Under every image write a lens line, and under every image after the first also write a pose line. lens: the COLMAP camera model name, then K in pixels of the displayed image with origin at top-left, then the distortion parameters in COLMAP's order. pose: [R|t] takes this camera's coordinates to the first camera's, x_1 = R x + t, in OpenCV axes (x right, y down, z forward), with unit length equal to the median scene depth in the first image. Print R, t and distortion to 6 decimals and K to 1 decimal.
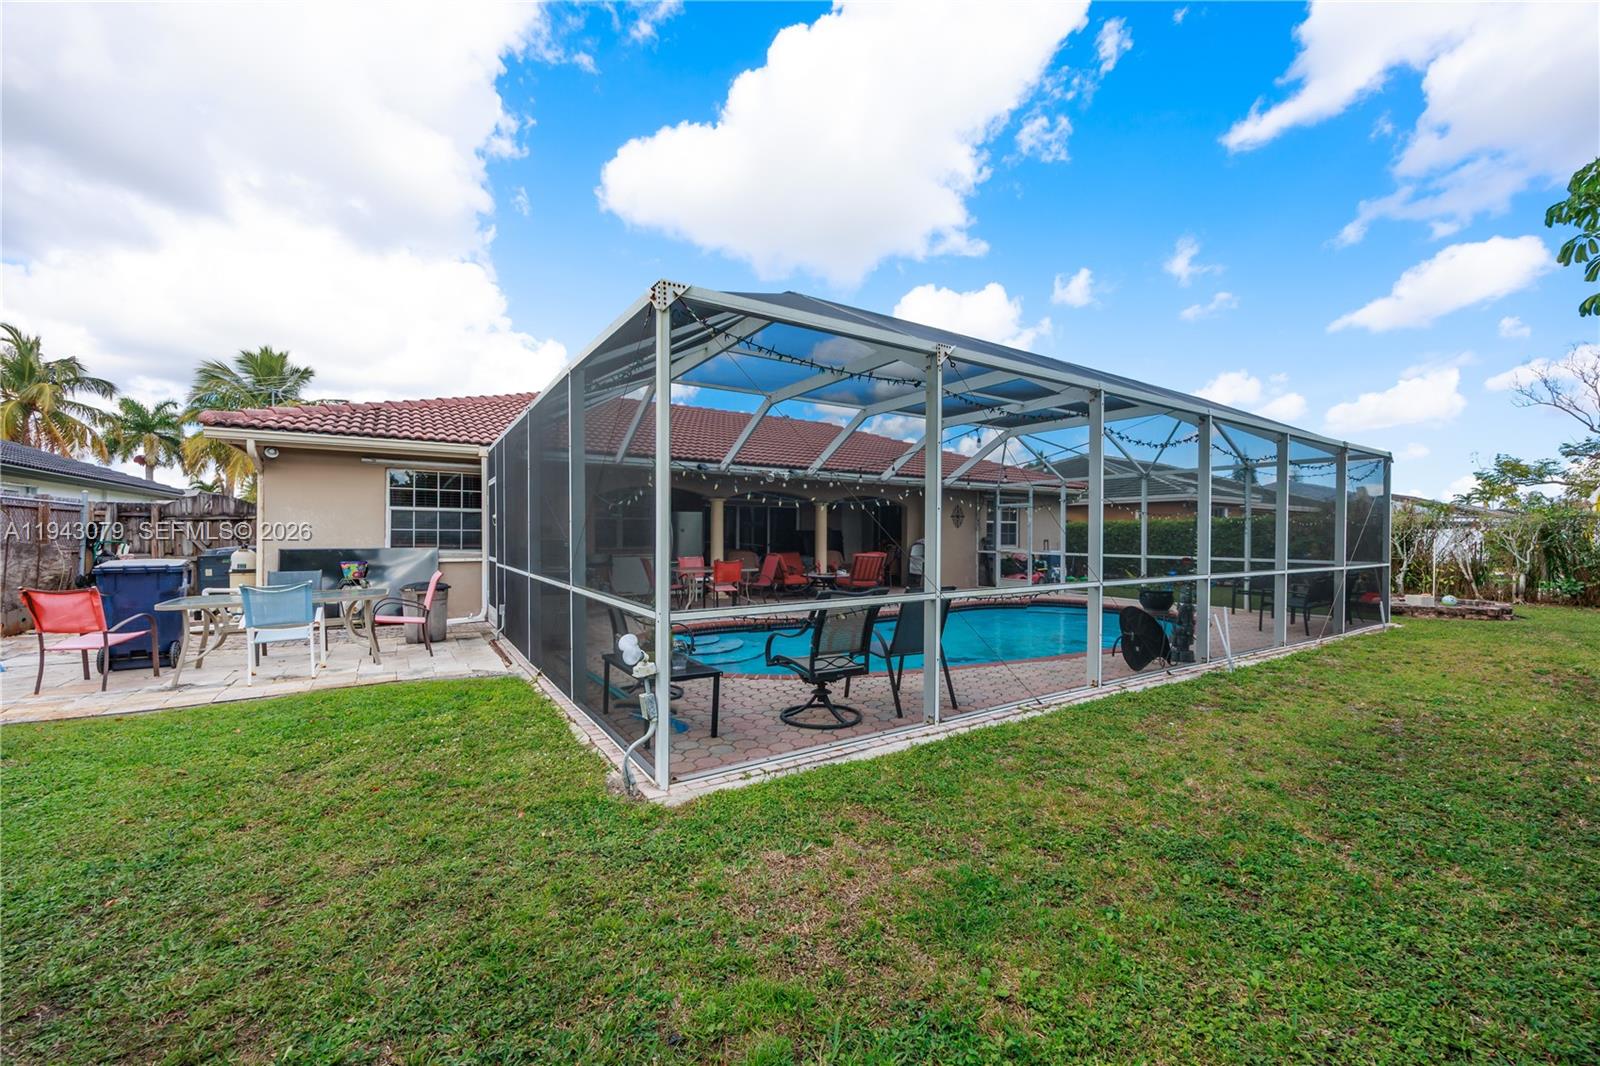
lens RADIAL K [[602.1, 0, 801.6], [0, 602.1, 544.6], [0, 0, 1]] dist [-0.000899, 0.000298]
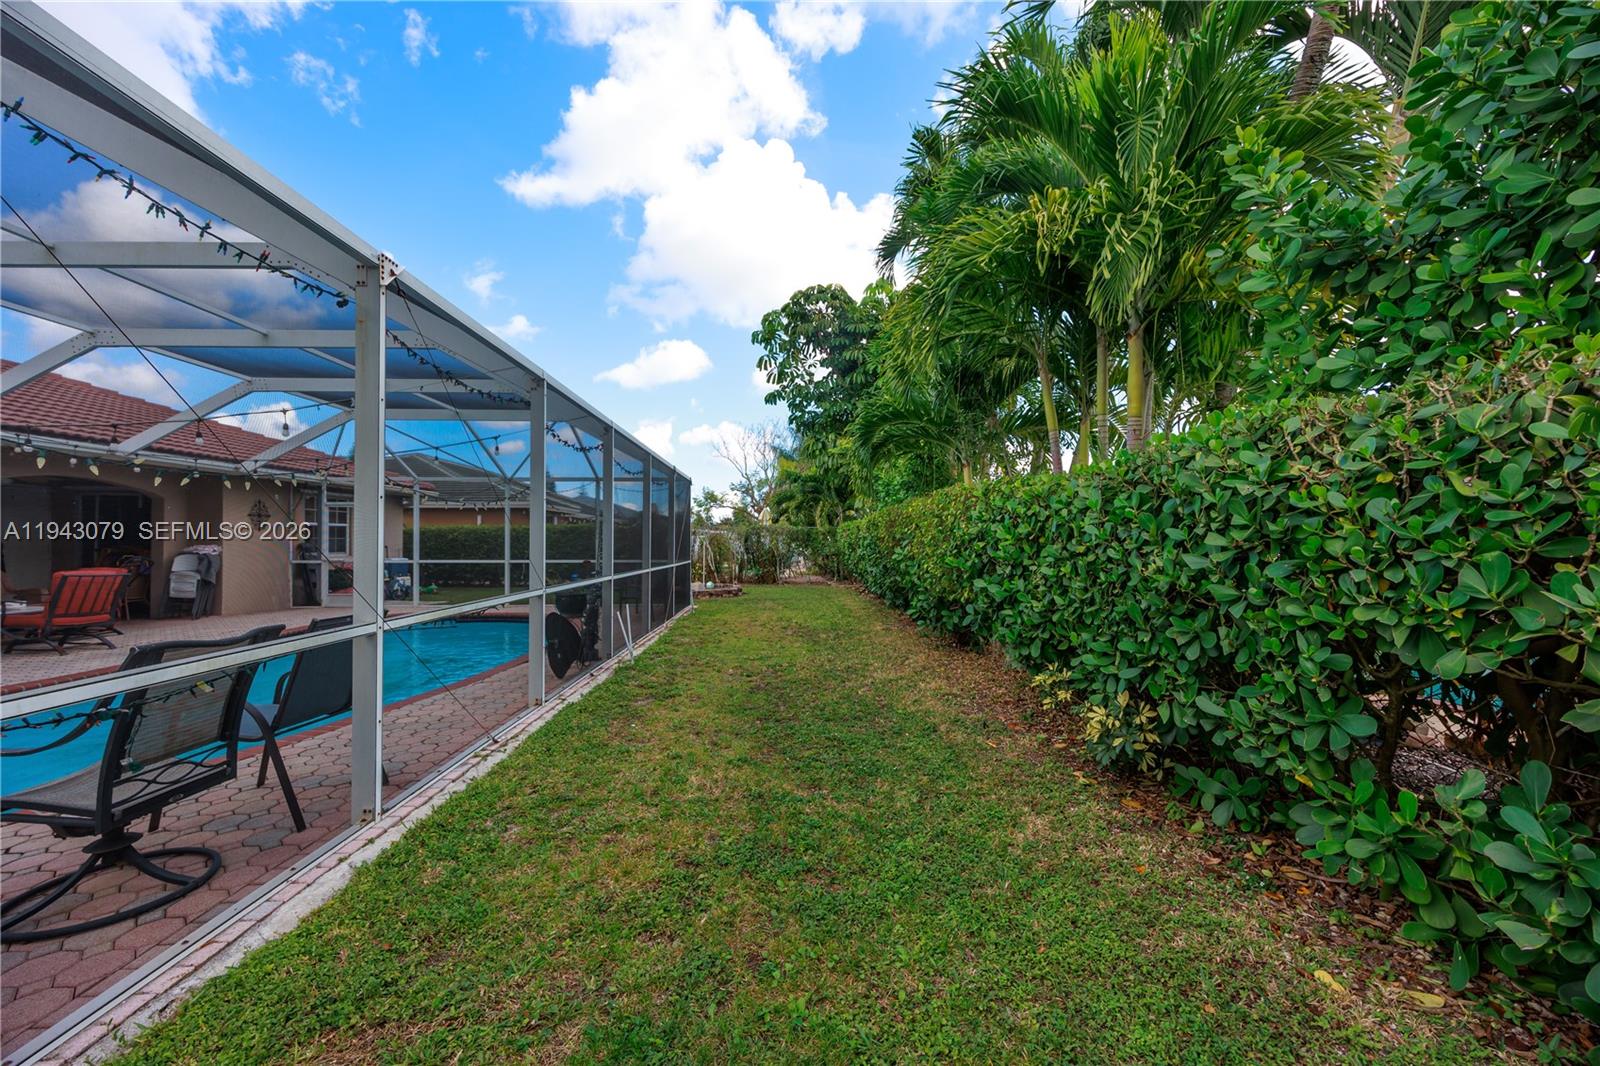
lens RADIAL K [[602.1, 0, 801.6], [0, 602.1, 544.6], [0, 0, 1]] dist [-0.000899, 0.000298]
pose [[0.530771, -0.007856, 0.847479, -0.088641], [0.015654, 0.999877, -0.000535, 0.000065], [-0.847371, 0.013550, 0.530829, 0.228570]]
